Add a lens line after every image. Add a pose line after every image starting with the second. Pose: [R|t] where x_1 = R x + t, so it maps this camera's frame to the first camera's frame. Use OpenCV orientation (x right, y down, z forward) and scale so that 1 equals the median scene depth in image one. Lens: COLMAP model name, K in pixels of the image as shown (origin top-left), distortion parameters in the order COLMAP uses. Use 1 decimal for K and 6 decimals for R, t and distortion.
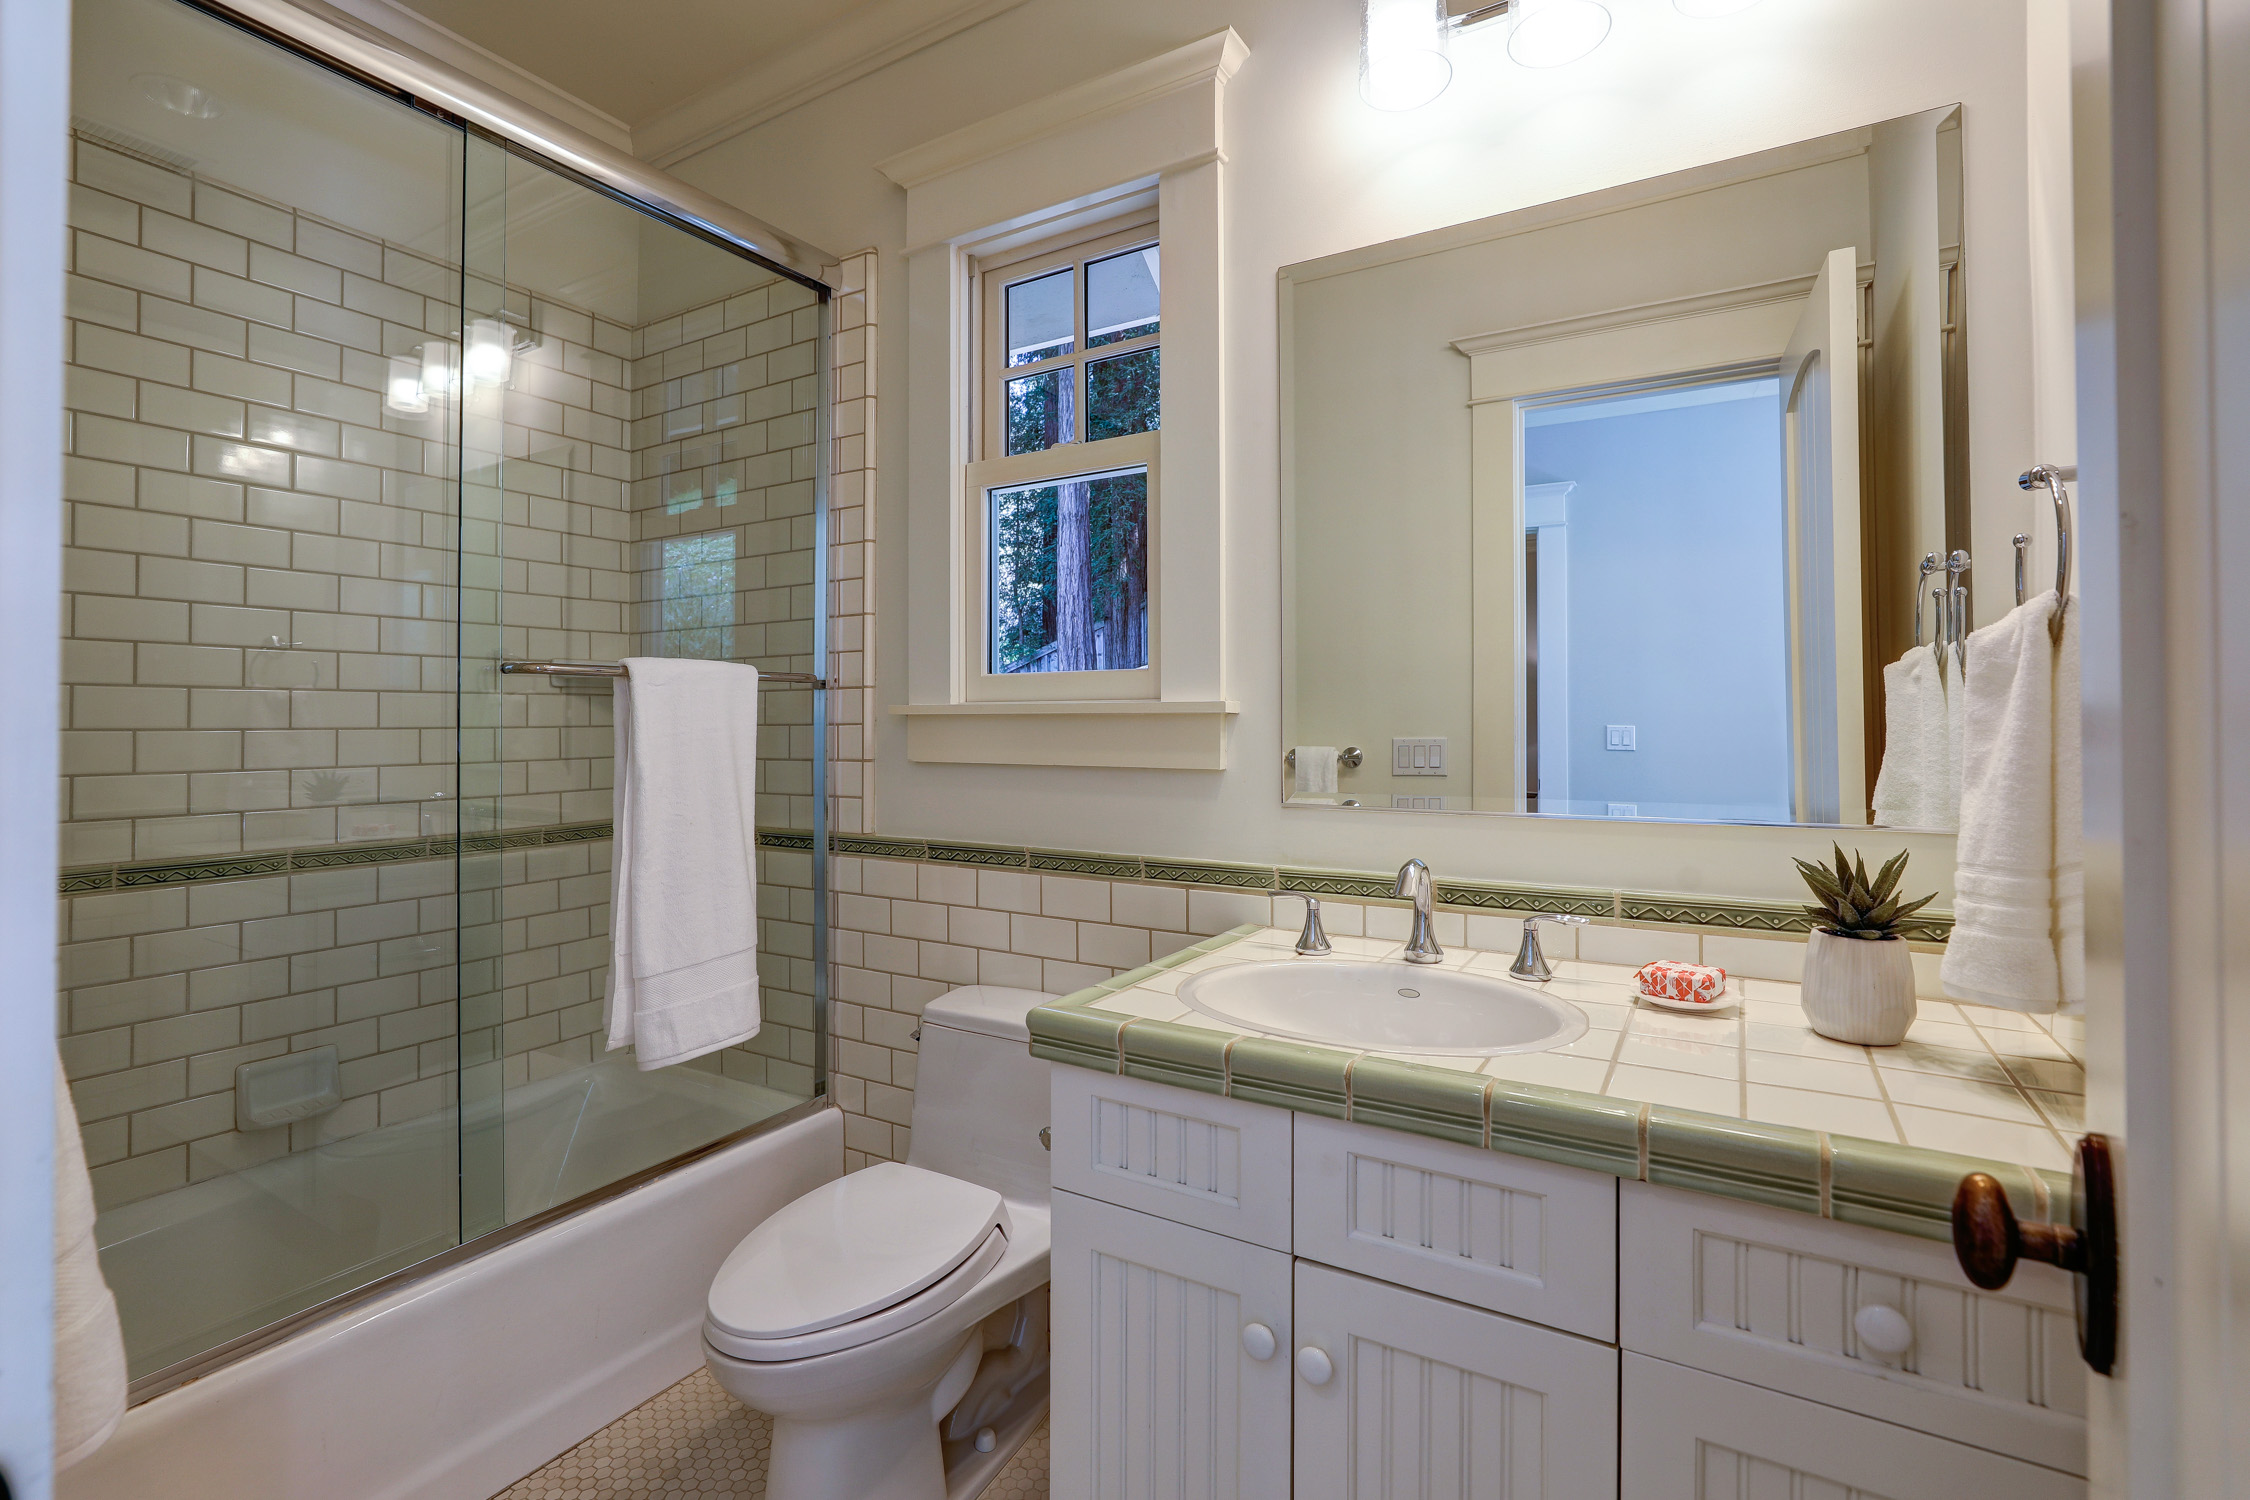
lens RADIAL K [[1023.2, 0, 1114.2], [0, 1023.2, 721.4], [0, 0, 1]] dist [-0.033620, 0.014836]
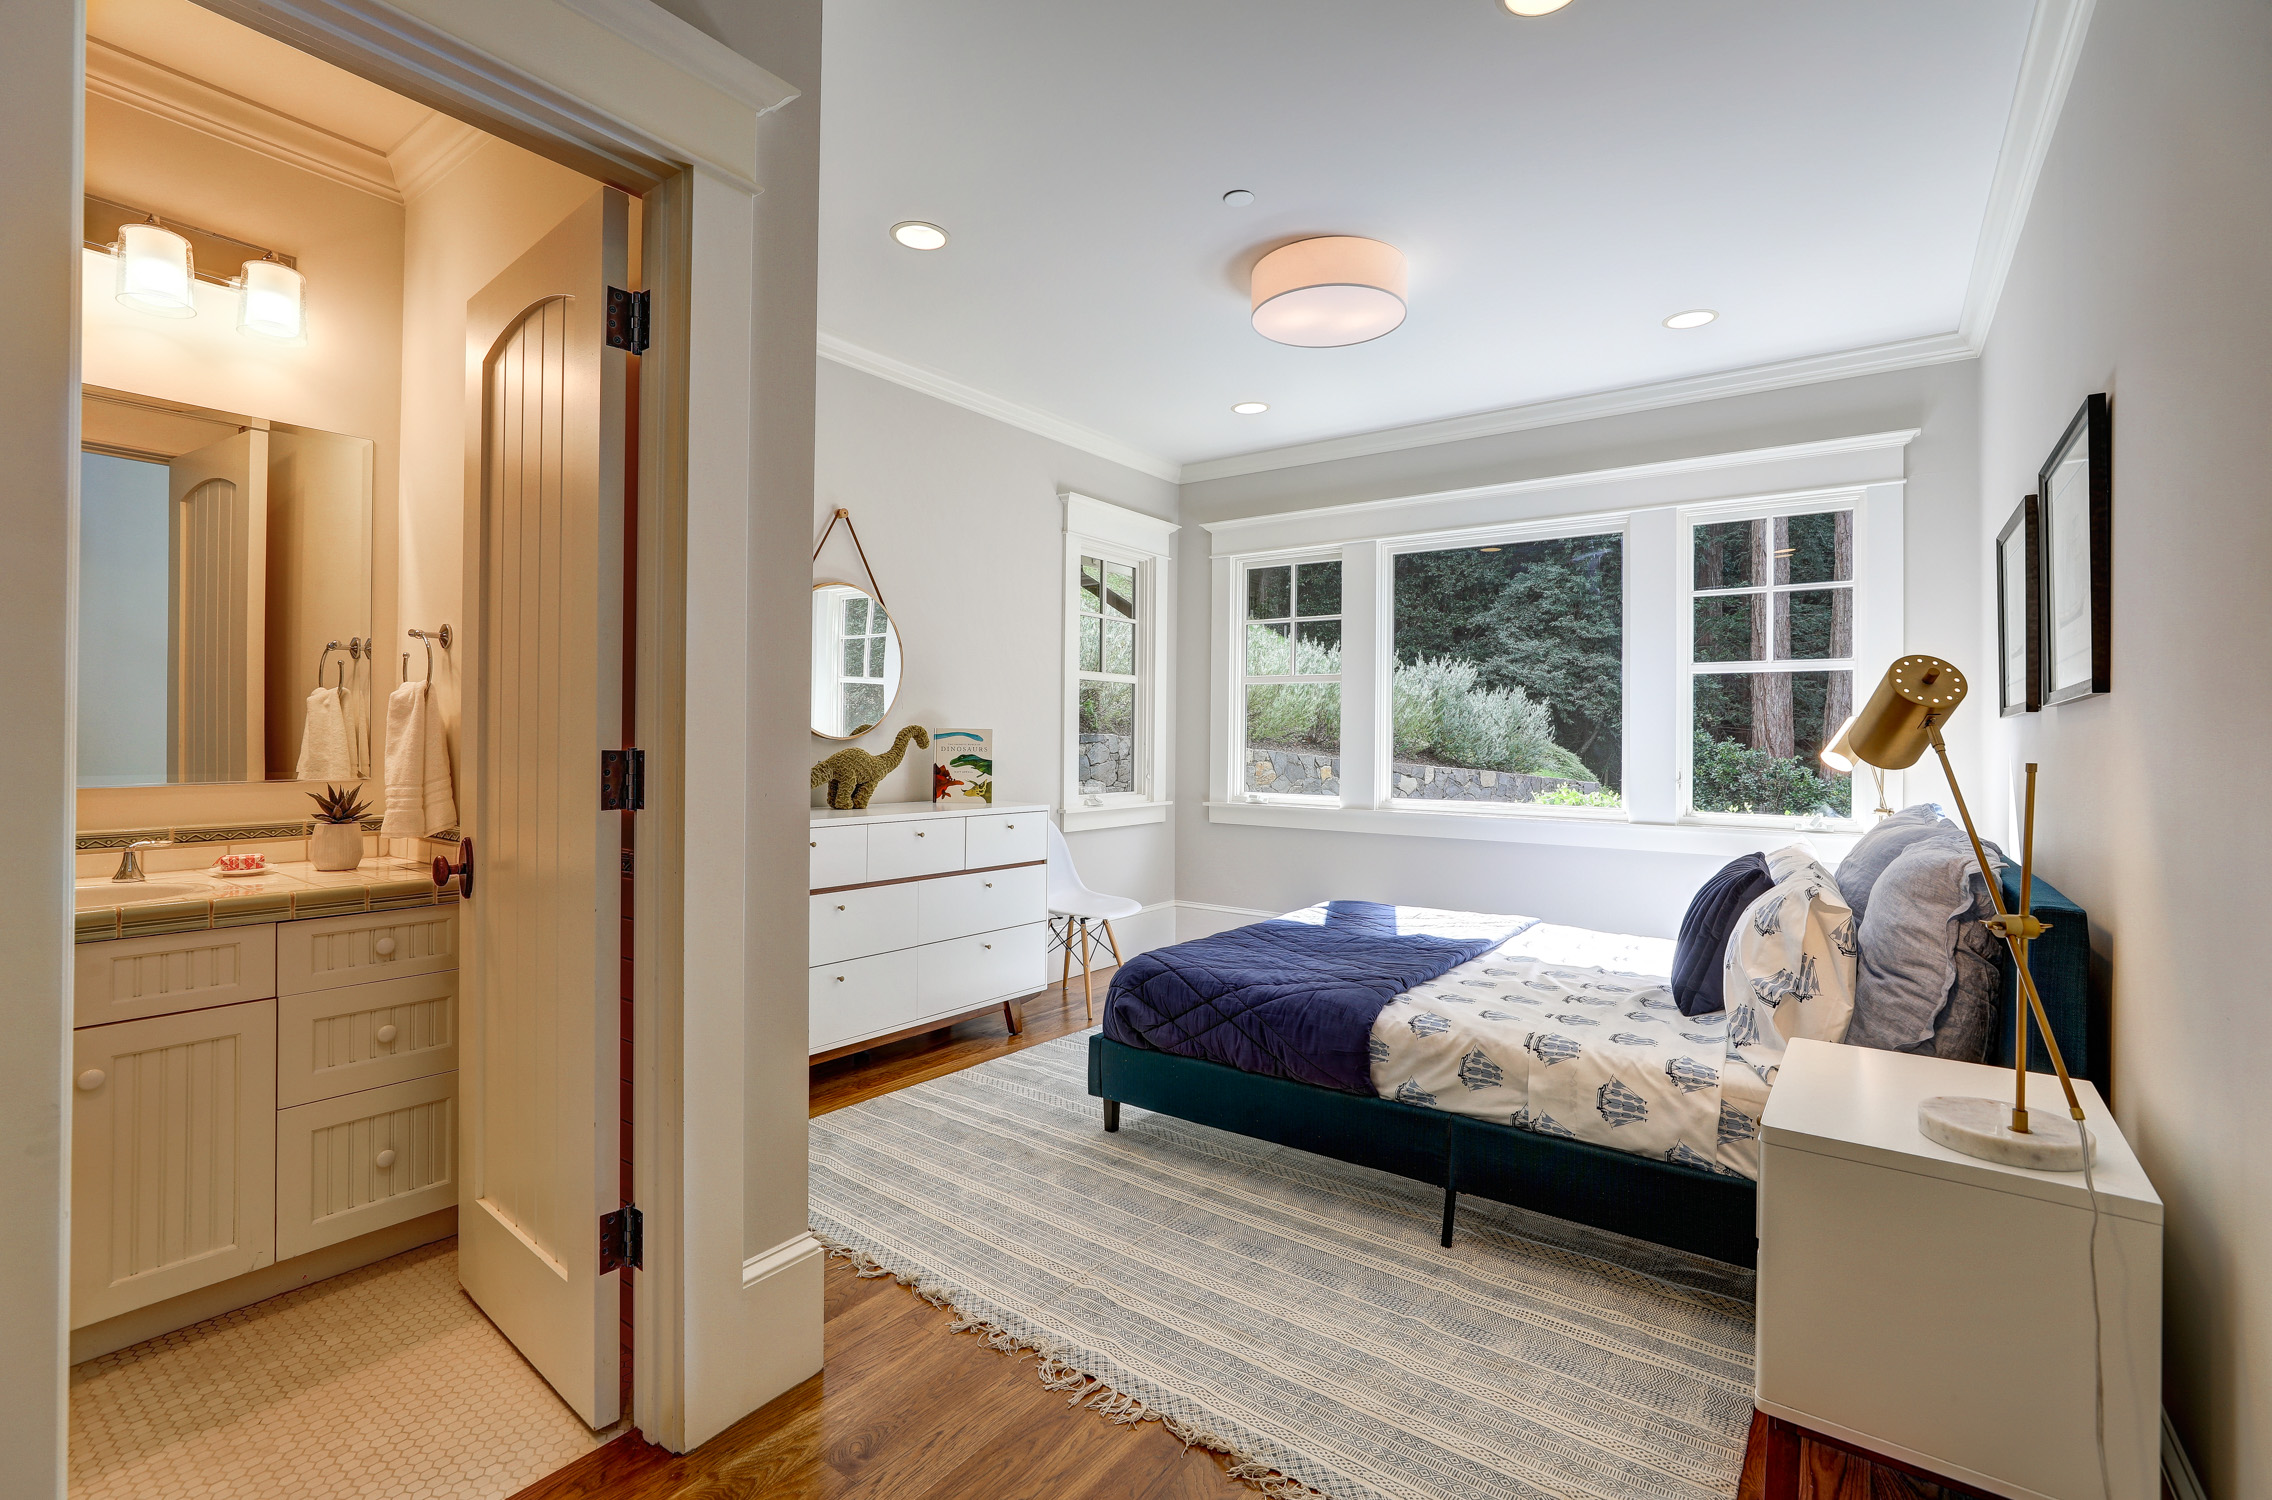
lens RADIAL K [[1013.9, 0, 1128.7], [0, 1013.9, 715.7], [0, 0, 1]] dist [-0.005719, 0.000492]
pose [[0.089372, 0.019320, 0.995811, -1.524069], [-0.011413, 0.999766, -0.018372, -0.007043], [-0.995933, -0.009723, 0.089572, -1.069352]]
